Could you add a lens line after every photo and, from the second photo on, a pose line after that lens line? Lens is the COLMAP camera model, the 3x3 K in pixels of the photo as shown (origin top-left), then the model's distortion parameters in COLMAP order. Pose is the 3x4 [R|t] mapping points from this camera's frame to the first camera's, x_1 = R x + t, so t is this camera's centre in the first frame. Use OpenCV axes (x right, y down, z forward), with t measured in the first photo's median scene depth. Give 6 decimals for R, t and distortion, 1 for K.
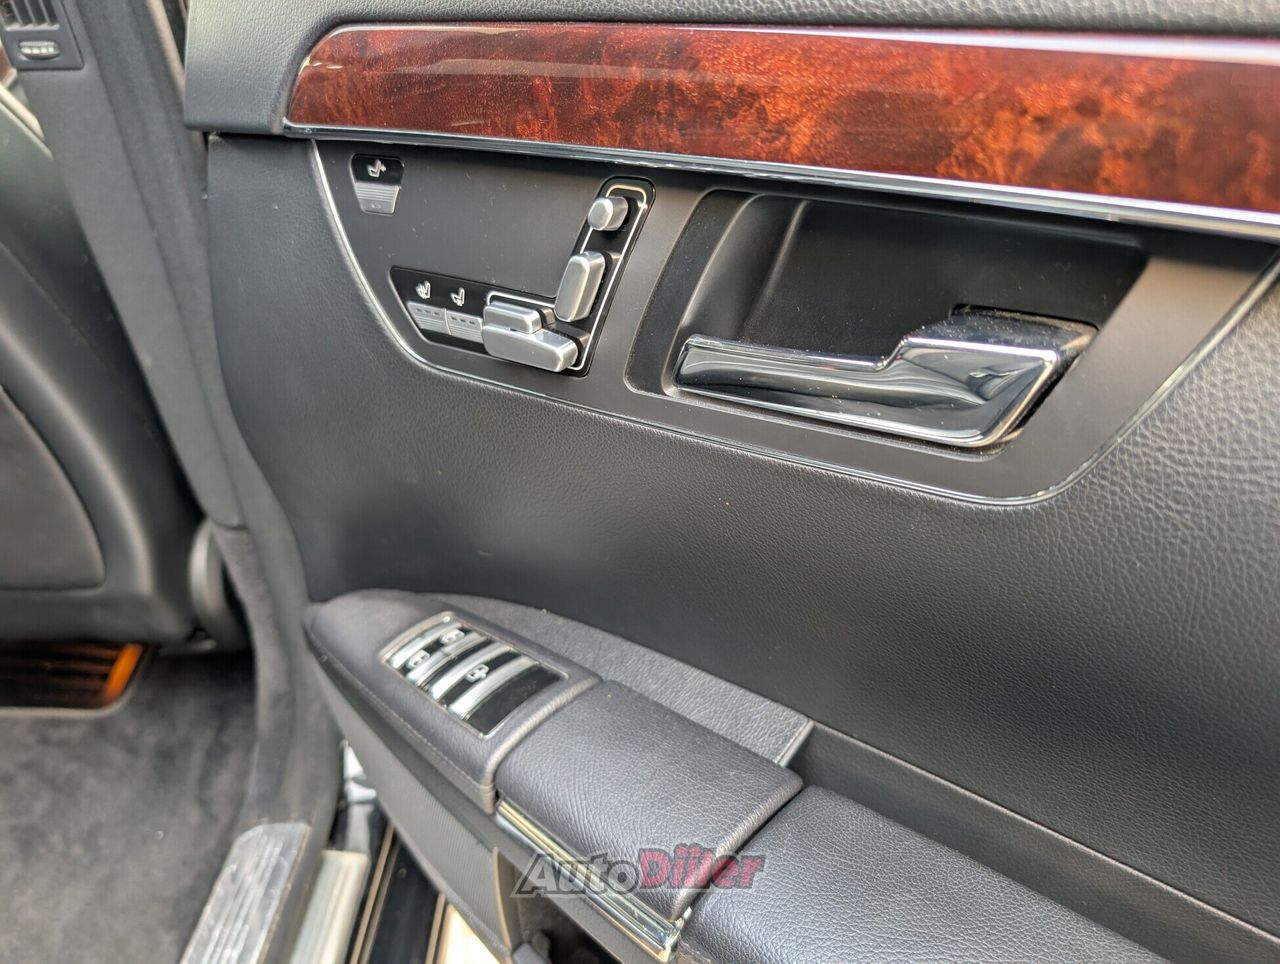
lens RADIAL K [[926.0, 0, 640.0], [0, 926.0, 482.0], [0, 0, 1]] dist [-0.004962, 0.001215]
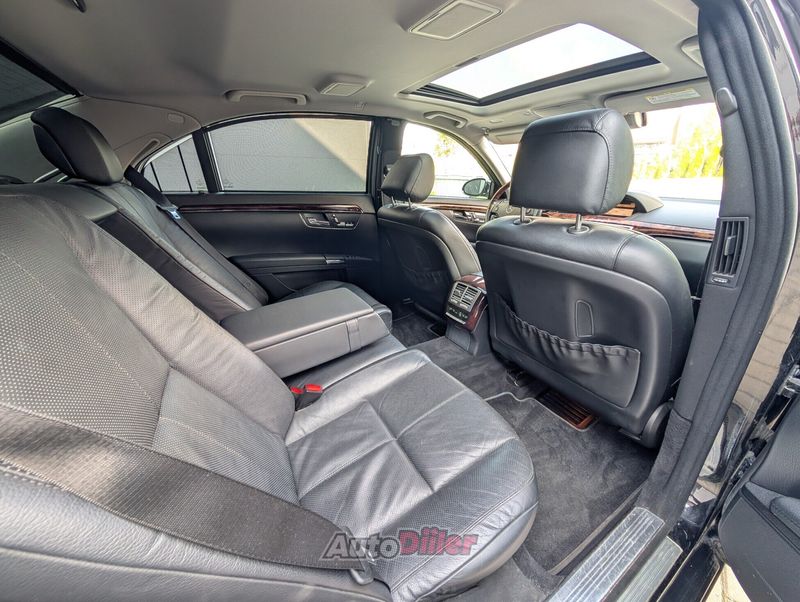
lens RADIAL K [[301.1, 0, 401.4], [0, 301.1, 301.8], [0, 0, 1]] dist [0.000381, 0.000113]
pose [[0.505396, 0.303935, -0.807588, -0.202431], [-0.419509, 0.904407, 0.077839, 0.014931], [0.754047, 0.299451, 0.584588, -0.355969]]
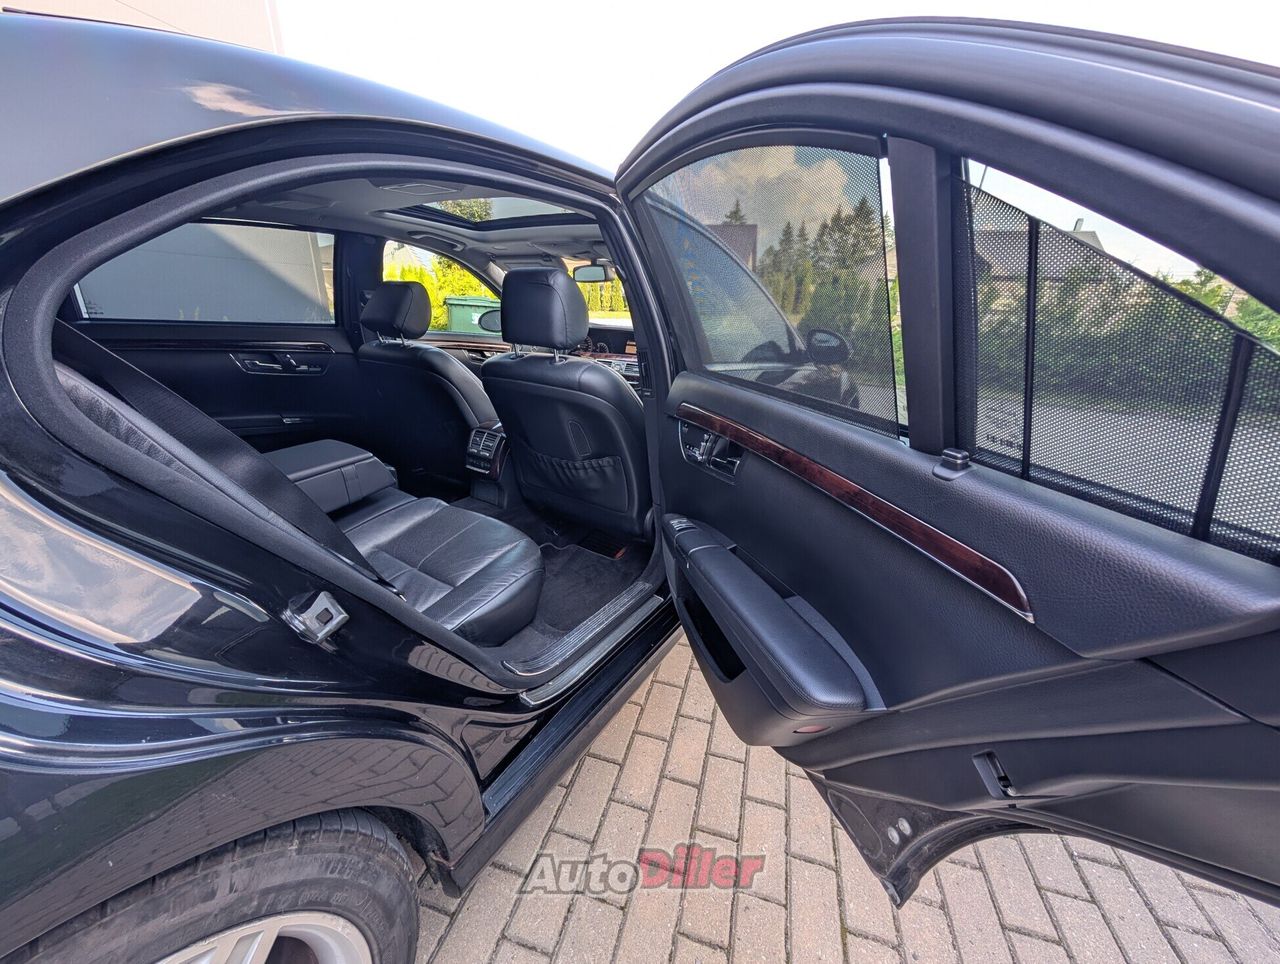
lens RADIAL K [[481.8, 0, 642.2], [0, 481.8, 483.4], [0, 0, 1]] dist [0.000381, 0.000113]
pose [[0.837432, 0.193135, -0.511280, 0.487233], [-0.288332, 0.950829, -0.113090, 0.191747], [0.464298, 0.242123, 0.851941, -0.725200]]
